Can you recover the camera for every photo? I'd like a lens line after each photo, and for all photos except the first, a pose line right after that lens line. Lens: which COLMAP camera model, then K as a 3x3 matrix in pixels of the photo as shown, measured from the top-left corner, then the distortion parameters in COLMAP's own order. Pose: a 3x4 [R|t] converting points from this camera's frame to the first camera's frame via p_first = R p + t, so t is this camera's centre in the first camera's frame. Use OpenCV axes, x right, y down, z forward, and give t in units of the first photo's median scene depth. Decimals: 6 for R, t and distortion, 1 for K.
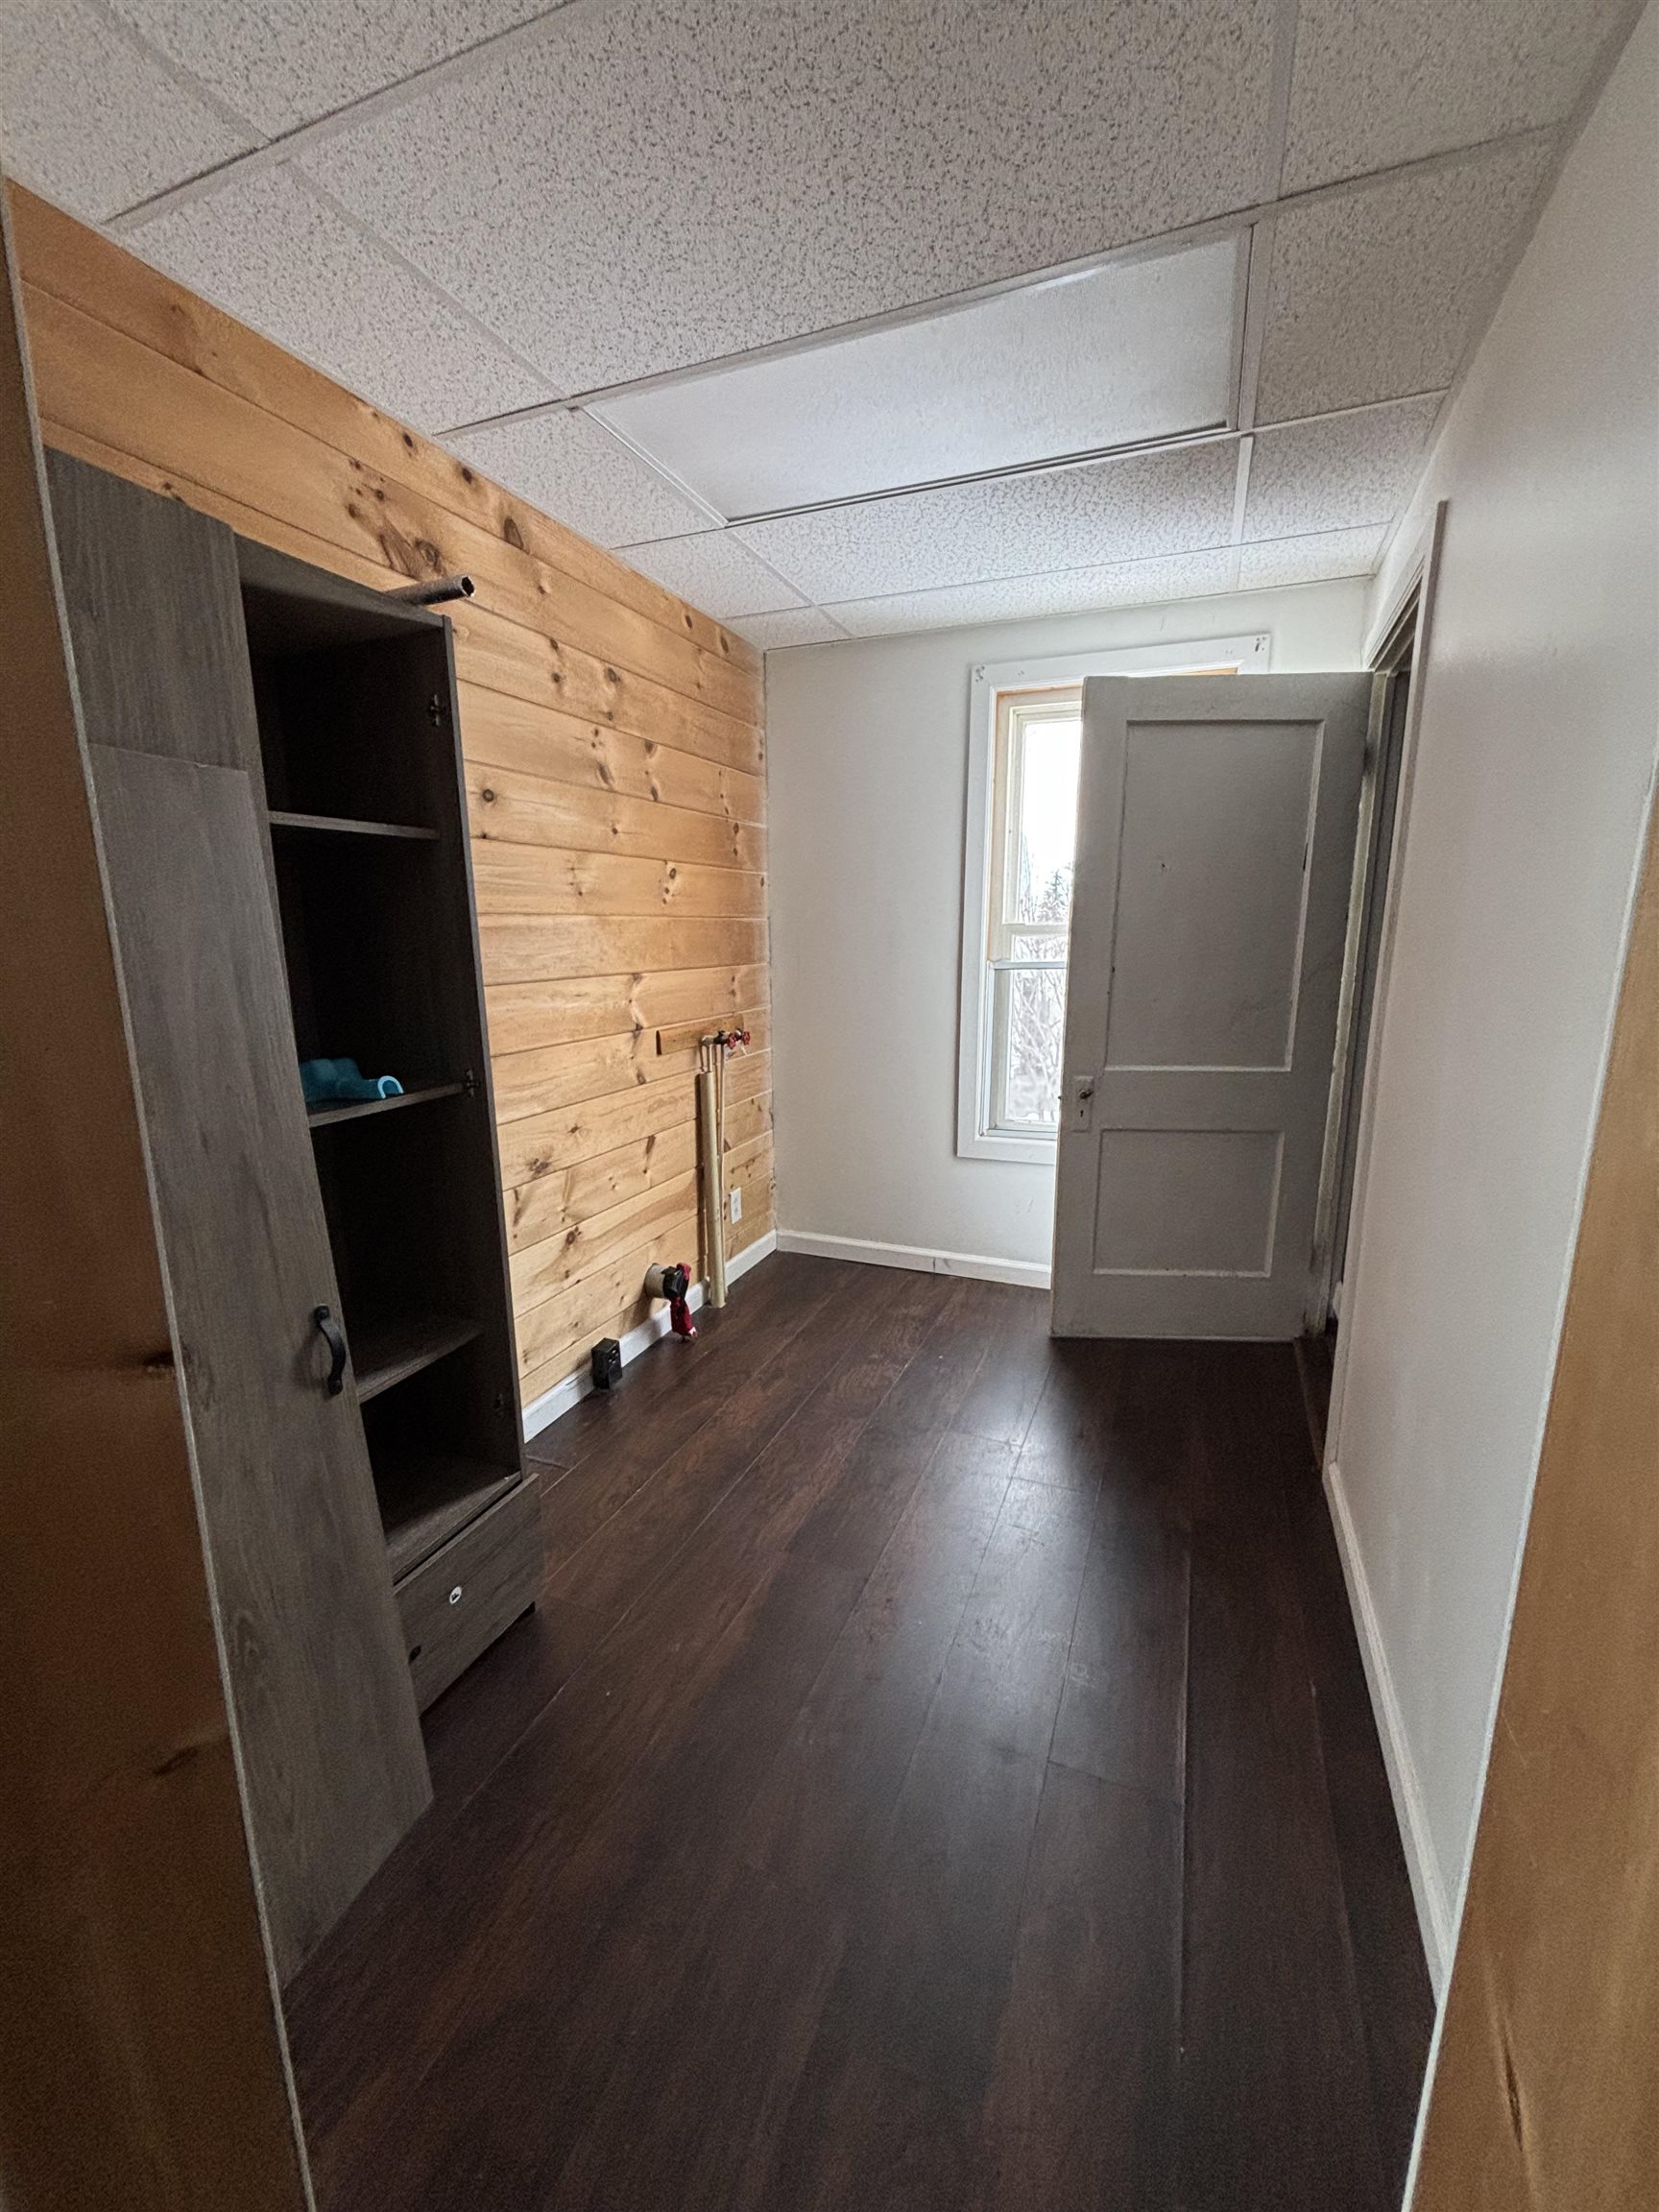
lens RADIAL K [[887.4, 0, 829.5], [0, 887.4, 1106.0], [0, 0, 1]] dist [0.000946, 0.000119]
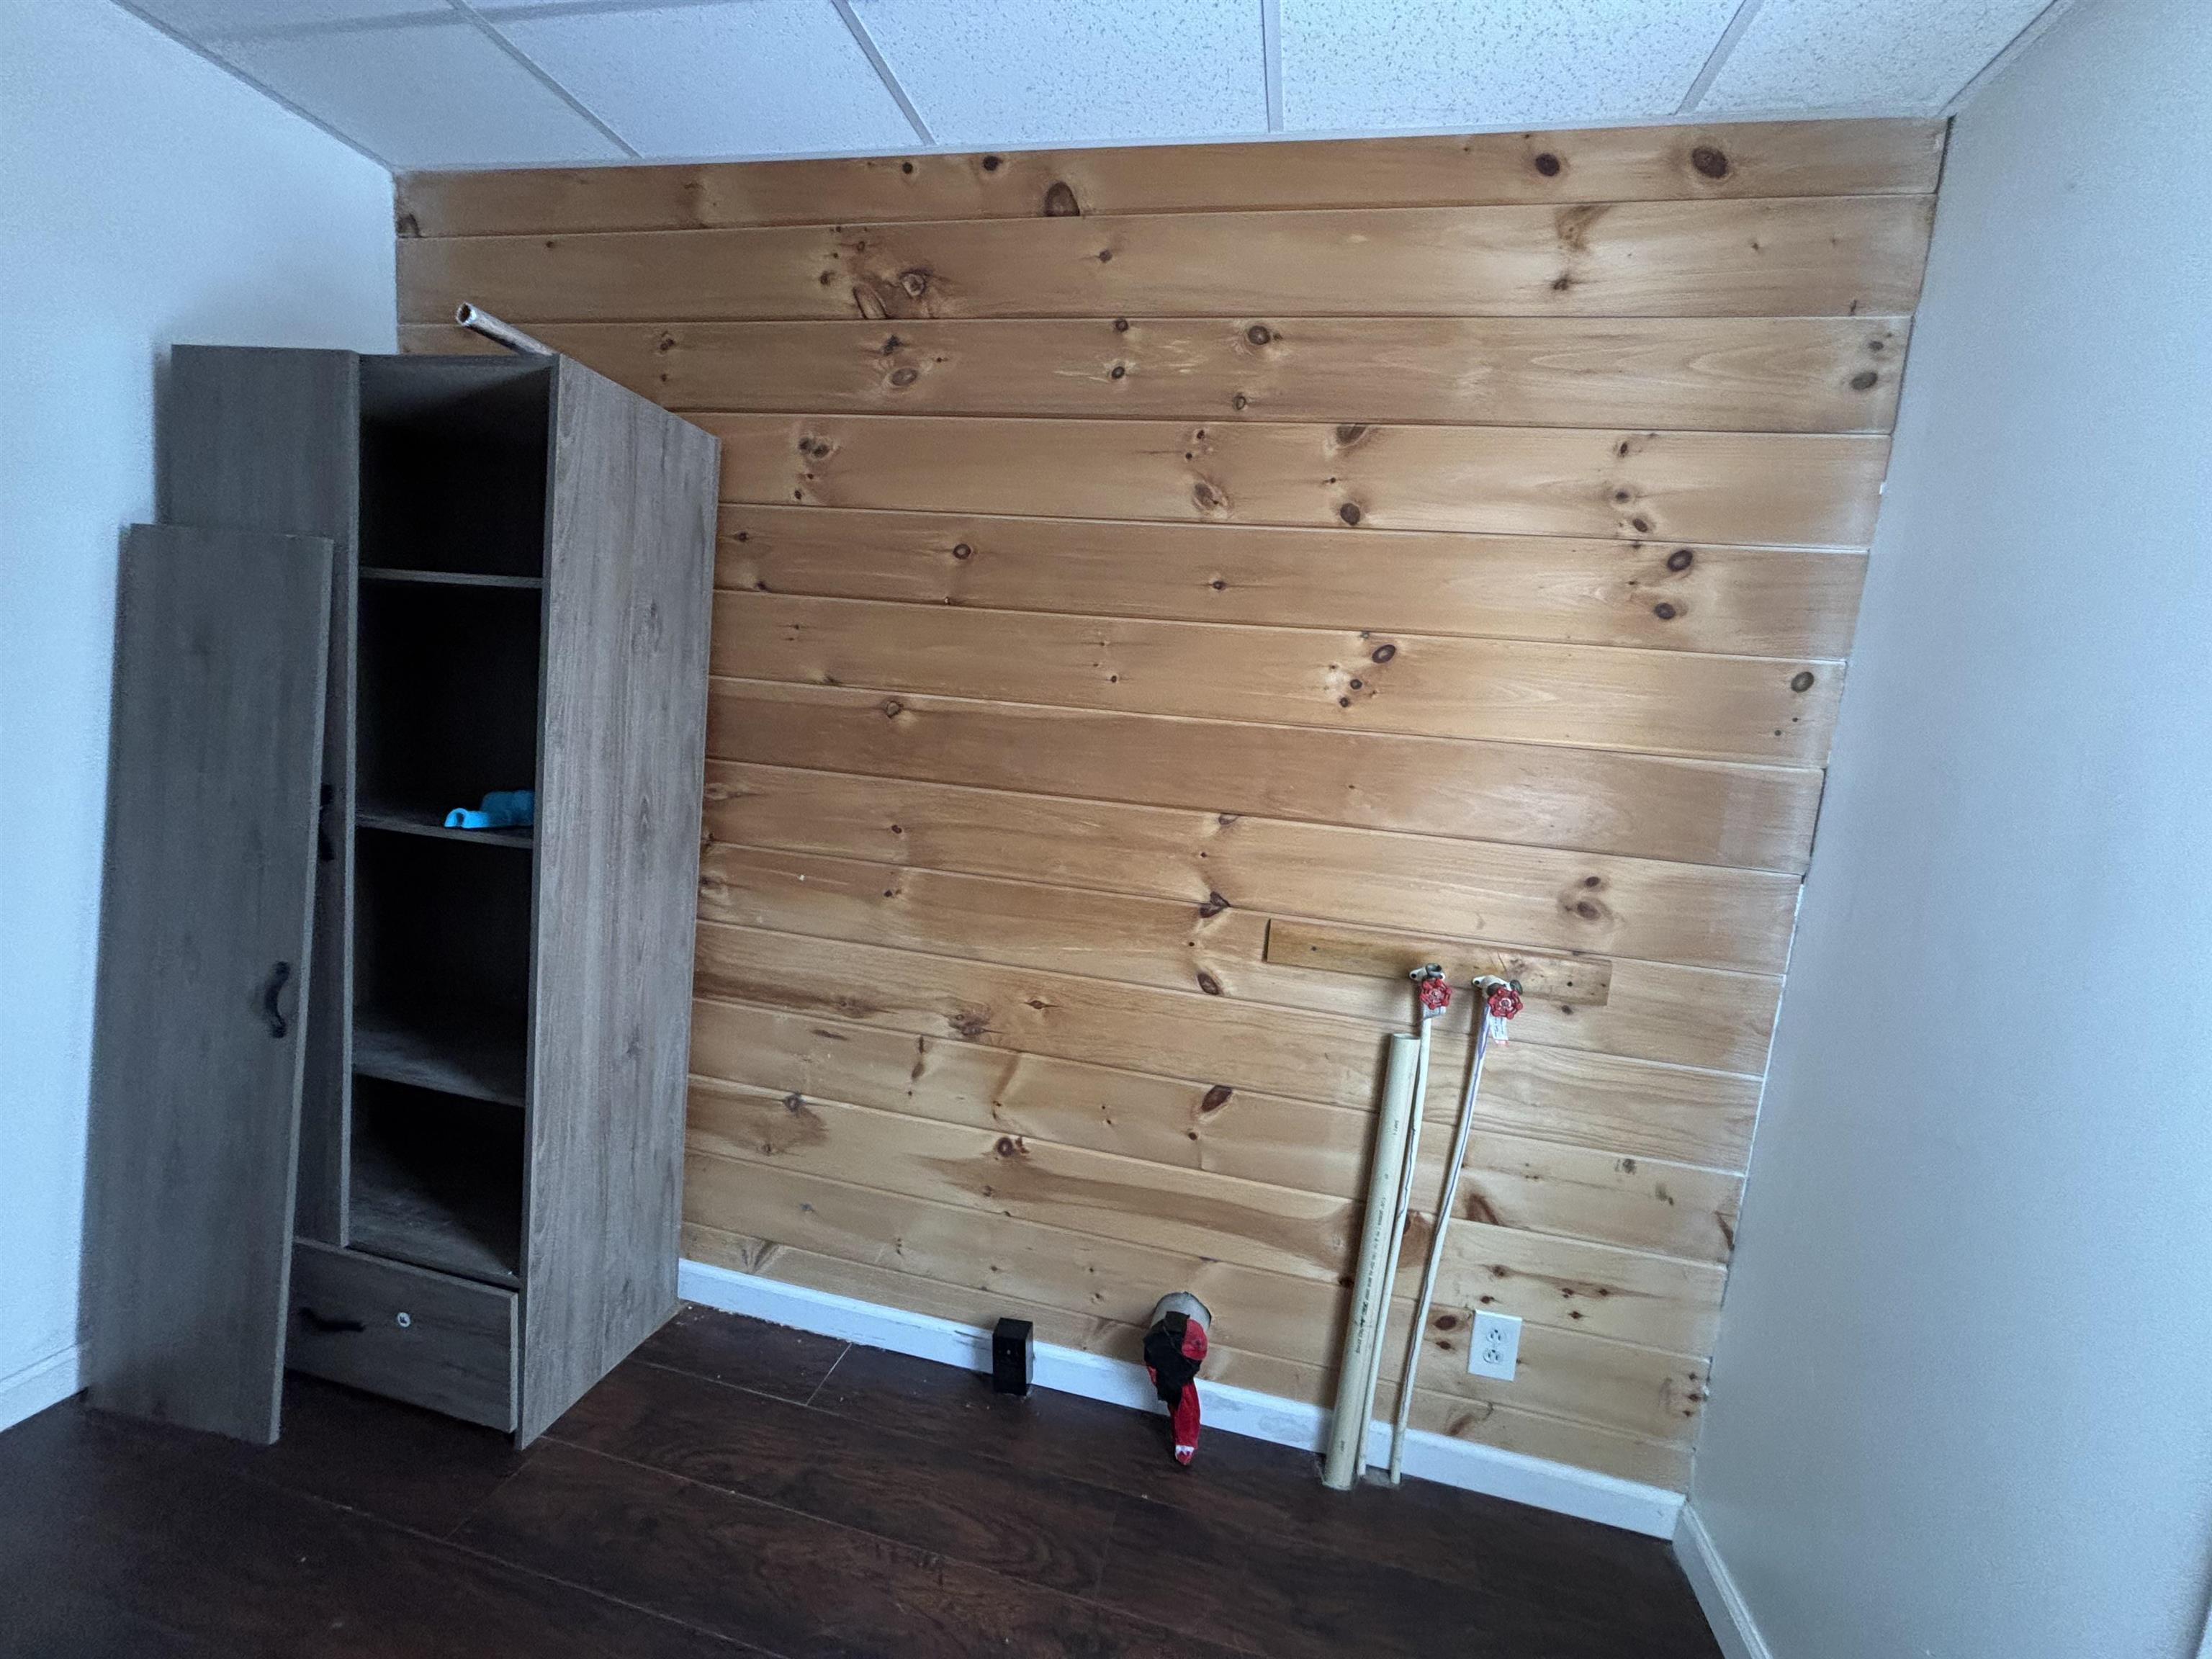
lens RADIAL K [[887.4, 0, 1106.0], [0, 887.4, 829.5], [0, 0, 1]] dist [0.000946, 0.000119]
pose [[0.174287, 0.138595, -0.974892, 0.346250], [-0.282683, 0.955414, 0.085289, -0.162038], [0.943247, 0.260721, 0.205695, 0.776208]]
